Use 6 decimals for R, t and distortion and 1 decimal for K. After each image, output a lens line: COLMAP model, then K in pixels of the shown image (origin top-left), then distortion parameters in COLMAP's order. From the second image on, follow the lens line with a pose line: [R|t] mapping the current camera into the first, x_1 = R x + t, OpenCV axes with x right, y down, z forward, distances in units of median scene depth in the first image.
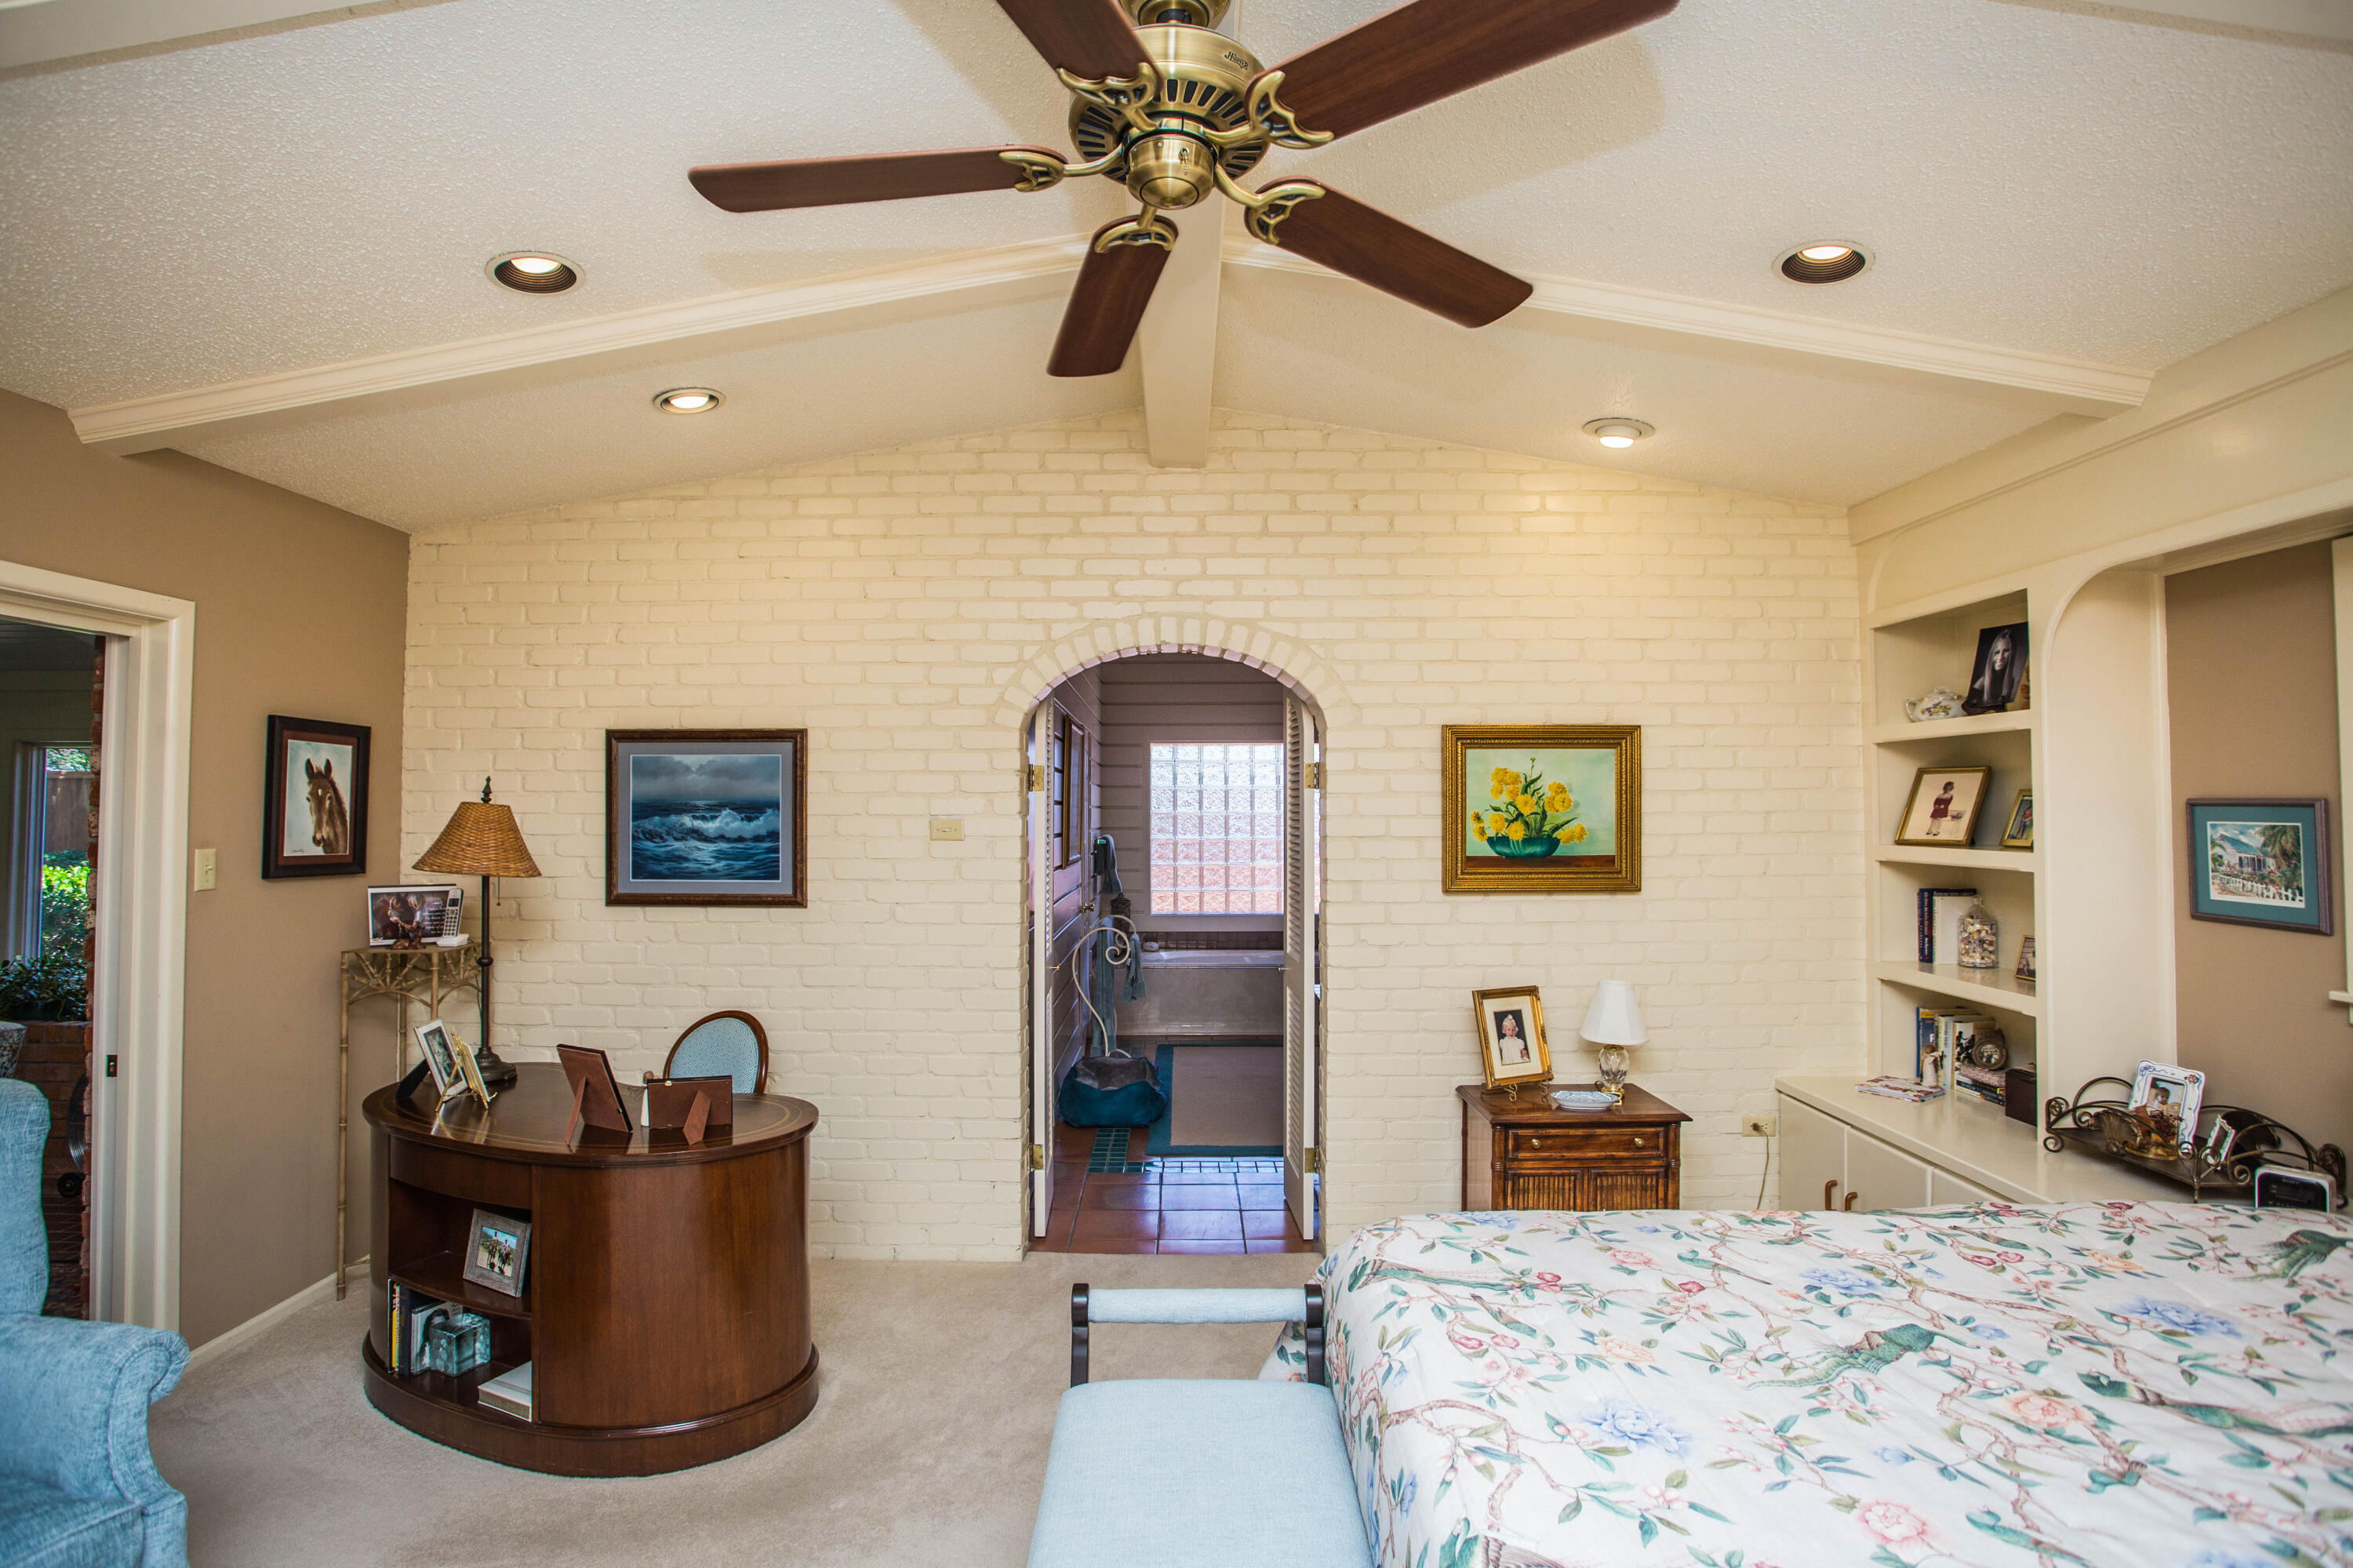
lens RADIAL K [[1139.7, 0, 1172.7], [0, 1139.7, 774.6], [0, 0, 1]] dist [-0.081331, 0.035014]
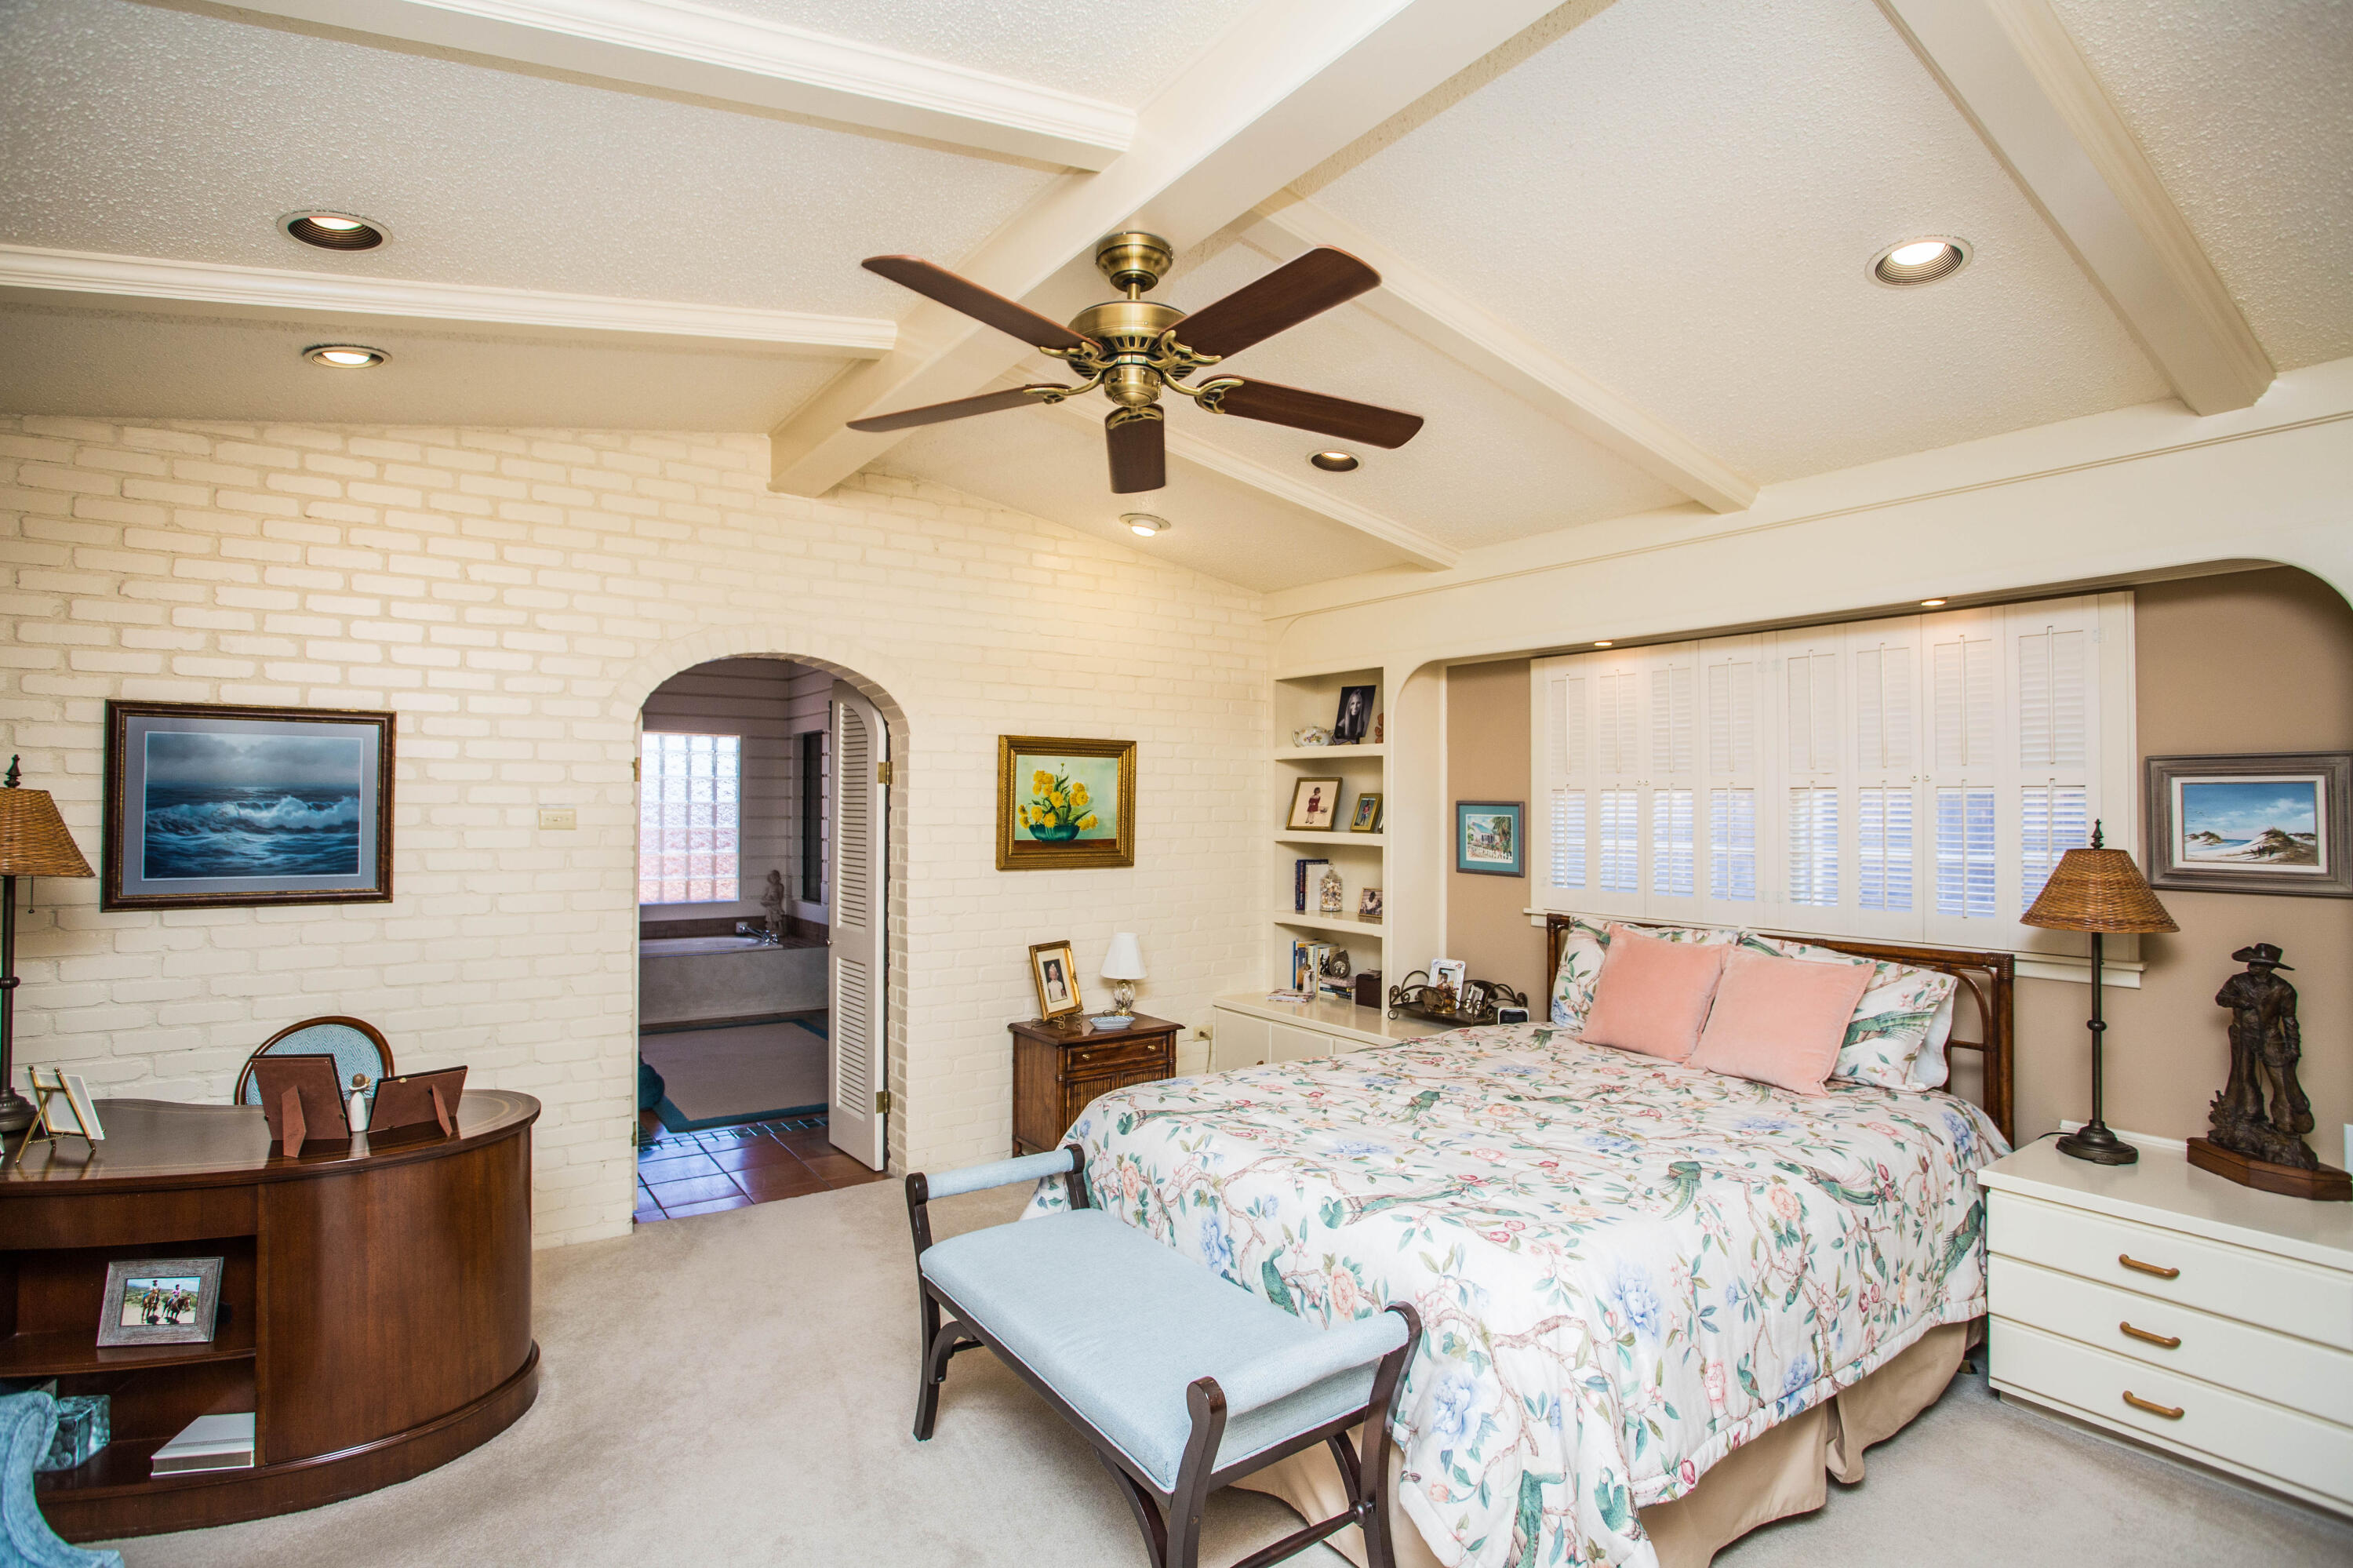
lens RADIAL K [[1123.7, 0, 1164.8], [0, 1123.7, 769.8], [0, 0, 1]] dist [-0.085620, 0.030619]
pose [[0.813401, 0.023332, 0.581236, -0.335010], [-0.025696, 0.999661, -0.004168, -0.005252], [-0.581136, -0.011545, 0.813725, -0.106621]]
